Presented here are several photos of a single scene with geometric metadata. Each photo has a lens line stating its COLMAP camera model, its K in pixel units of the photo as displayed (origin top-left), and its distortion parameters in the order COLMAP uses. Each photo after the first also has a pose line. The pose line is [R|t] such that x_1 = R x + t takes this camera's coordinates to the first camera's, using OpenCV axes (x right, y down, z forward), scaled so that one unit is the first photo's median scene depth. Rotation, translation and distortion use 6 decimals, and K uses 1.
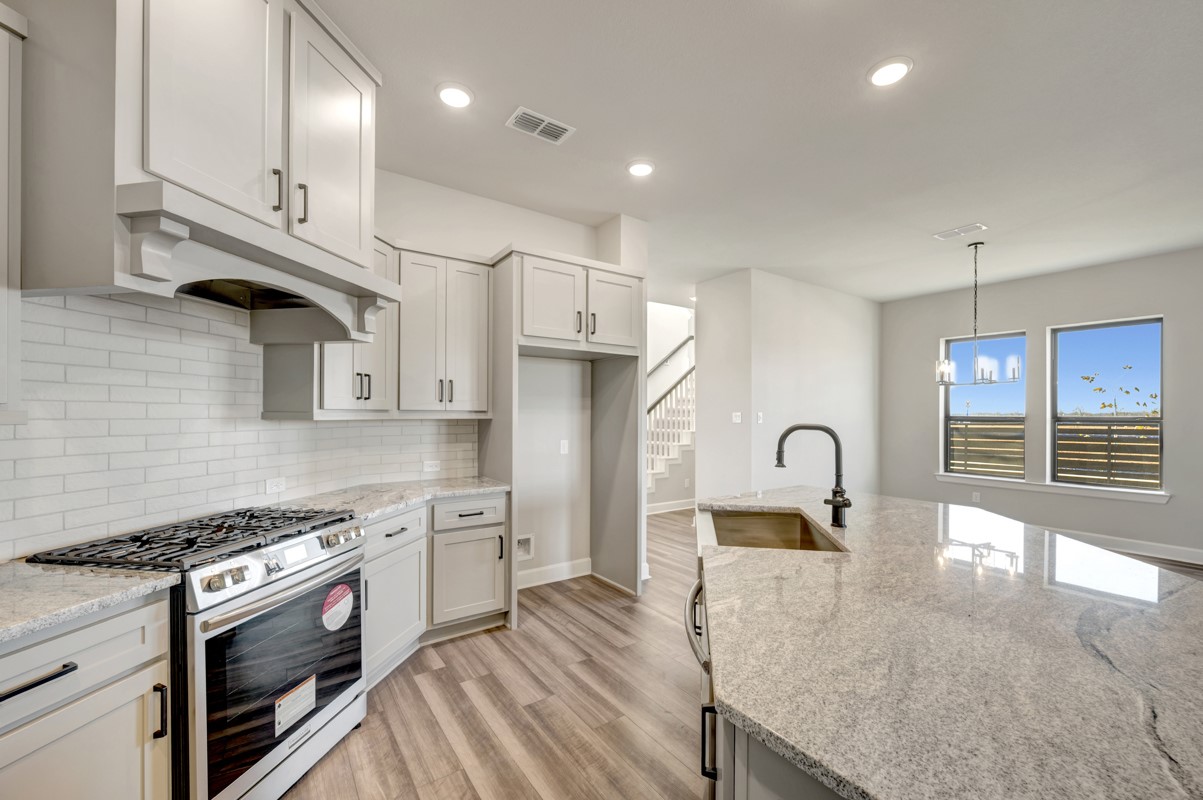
lens RADIAL K [[481.7, 0, 608.0], [0, 481.7, 411.7], [0, 0, 1]] dist [-0.002854, 0.000429]
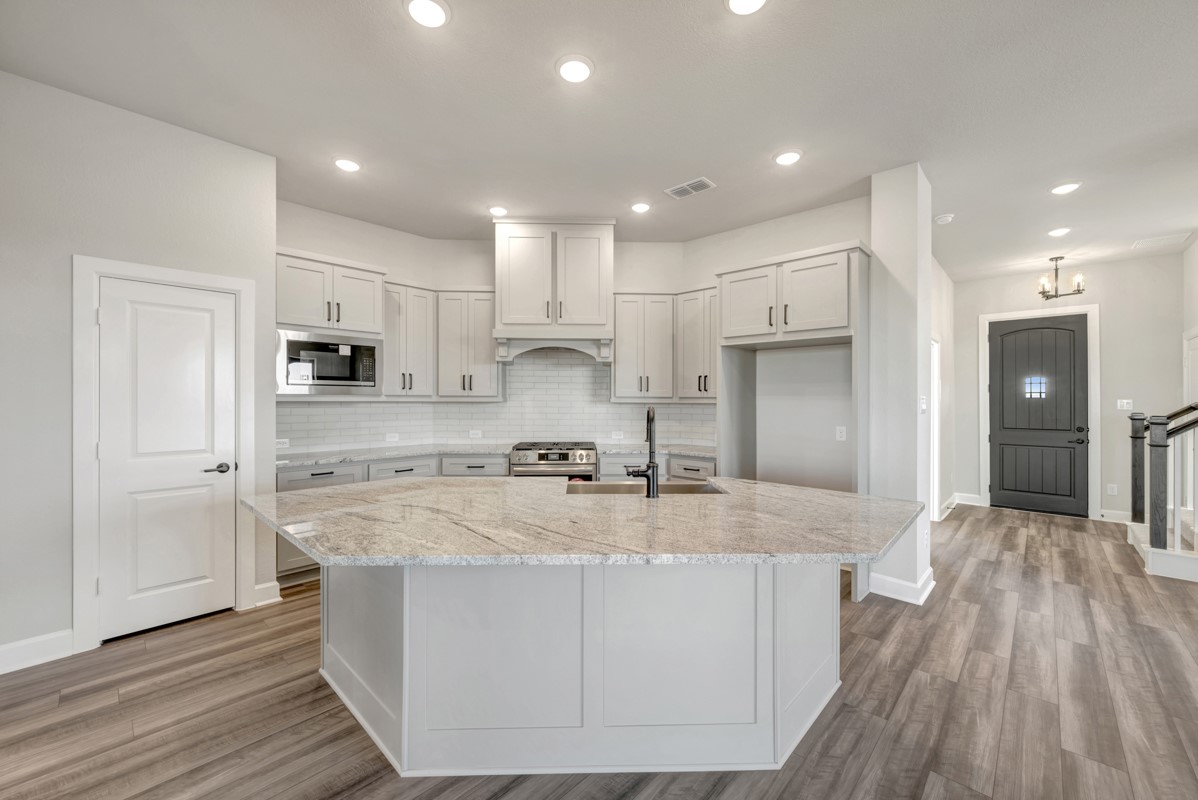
lens RADIAL K [[483.5, 0, 605.4], [0, 483.5, 393.1], [0, 0, 1]] dist [-0.002607, 0.000555]
pose [[0.209038, -0.015949, -0.977777, 1.566175], [-0.000454, 0.999865, -0.016407, 0.014086], [0.977907, 0.003873, 0.209002, 0.658000]]
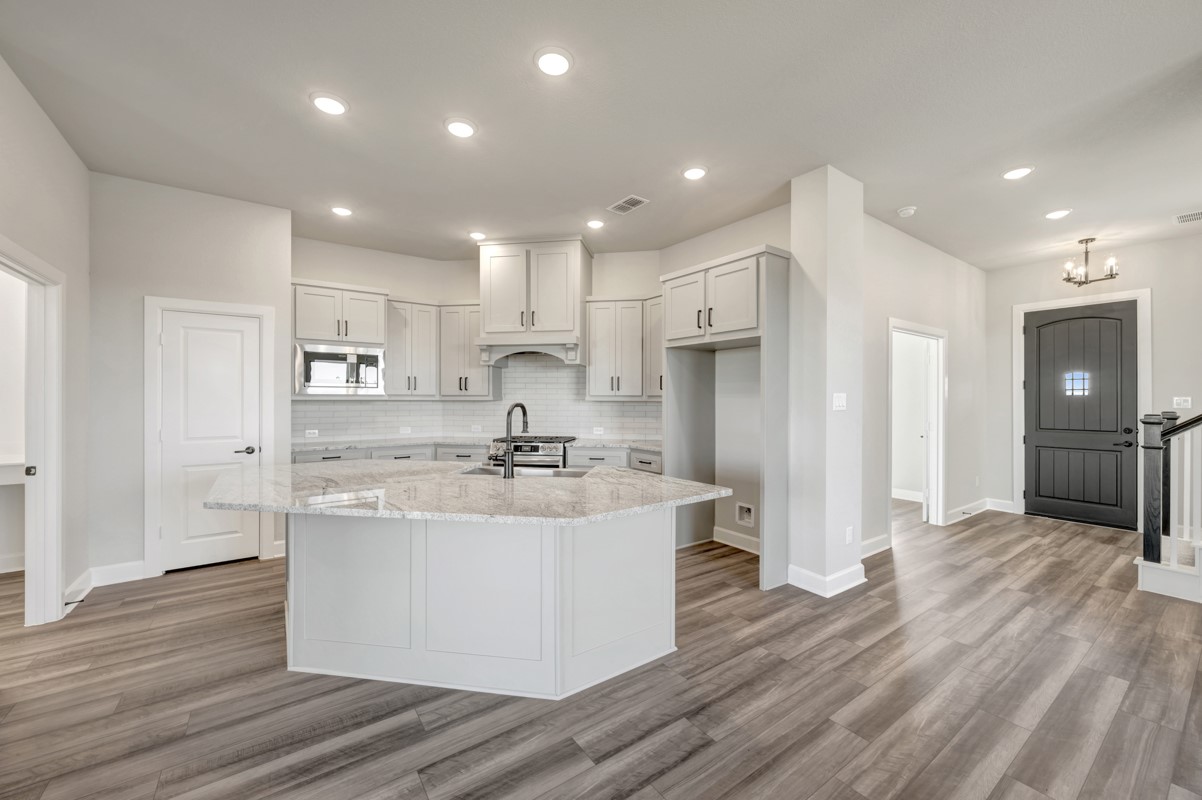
lens RADIAL K [[481.3, 0, 611.0], [0, 481.3, 393.3], [0, 0, 1]] dist [-0.002854, 0.000429]
pose [[0.014455, -0.015356, -0.999778, 1.845684], [0.000967, 0.999882, -0.015344, 0.020809], [0.999895, -0.000745, 0.014468, 1.269710]]
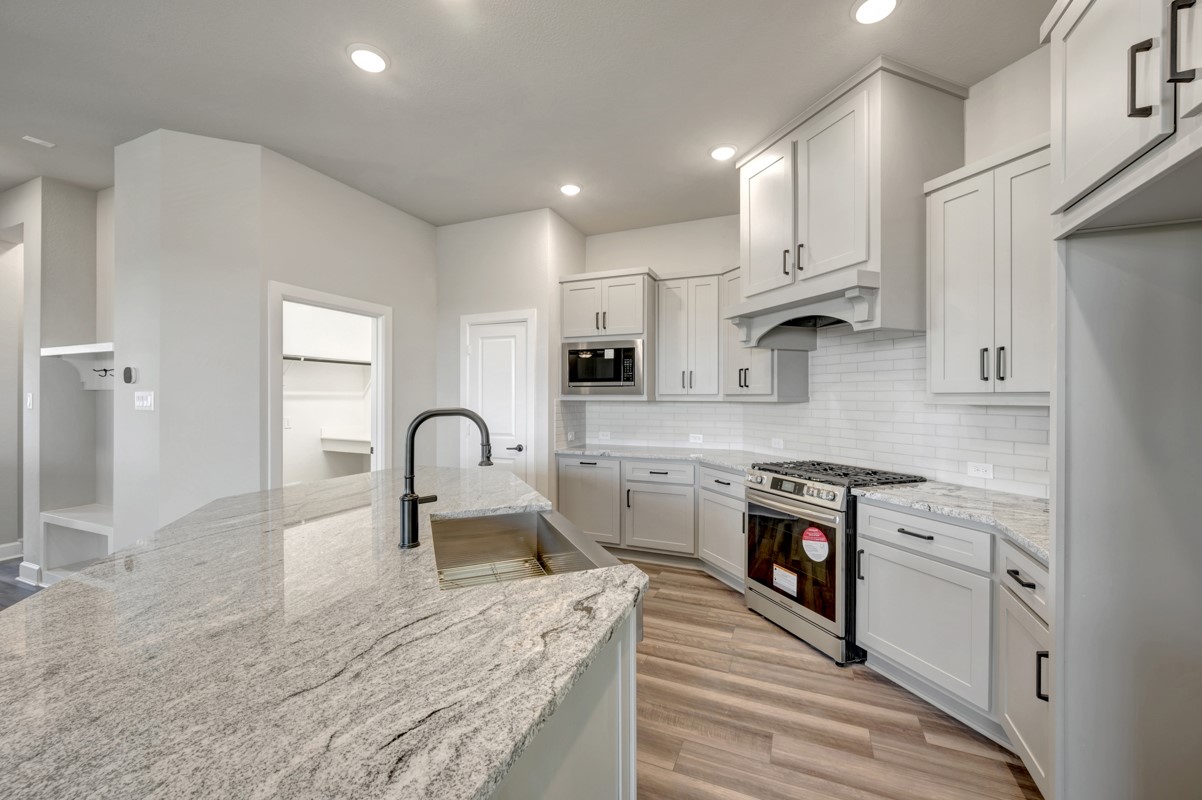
lens RADIAL K [[481.3, 0, 598.7], [0, 481.3, 397.2], [0, 0, 1]] dist [-0.002854, 0.000429]
pose [[-0.857264, -0.005249, -0.514850, 0.613964], [-0.003195, 0.999983, -0.004874, 0.011554], [0.514867, -0.002533, -0.857267, 1.788433]]
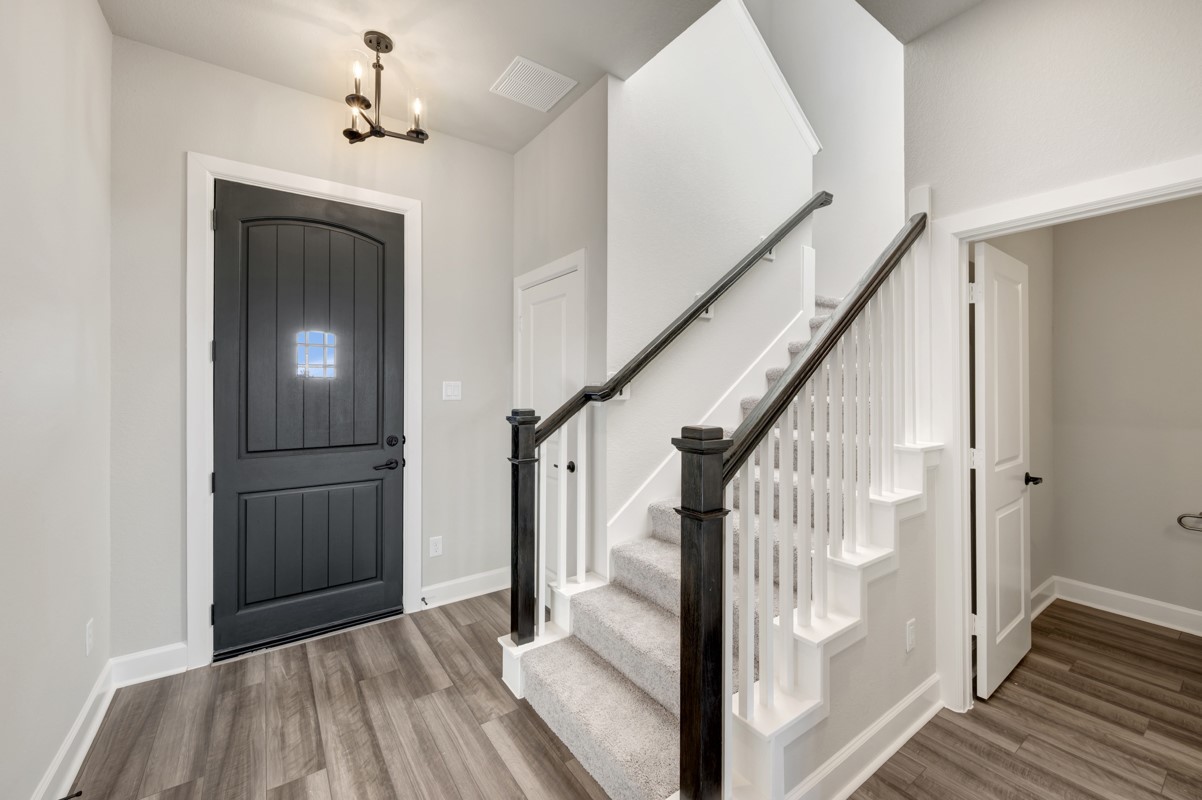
lens RADIAL K [[481.3, 0, 590.5], [0, 481.3, 387.8], [0, 0, 1]] dist [-0.002854, 0.000429]
pose [[0.999740, -0.000724, -0.022776, -0.057394], [0.000843, 0.999986, 0.005190, 0.016384], [0.022772, -0.005208, 0.999727, 2.630177]]
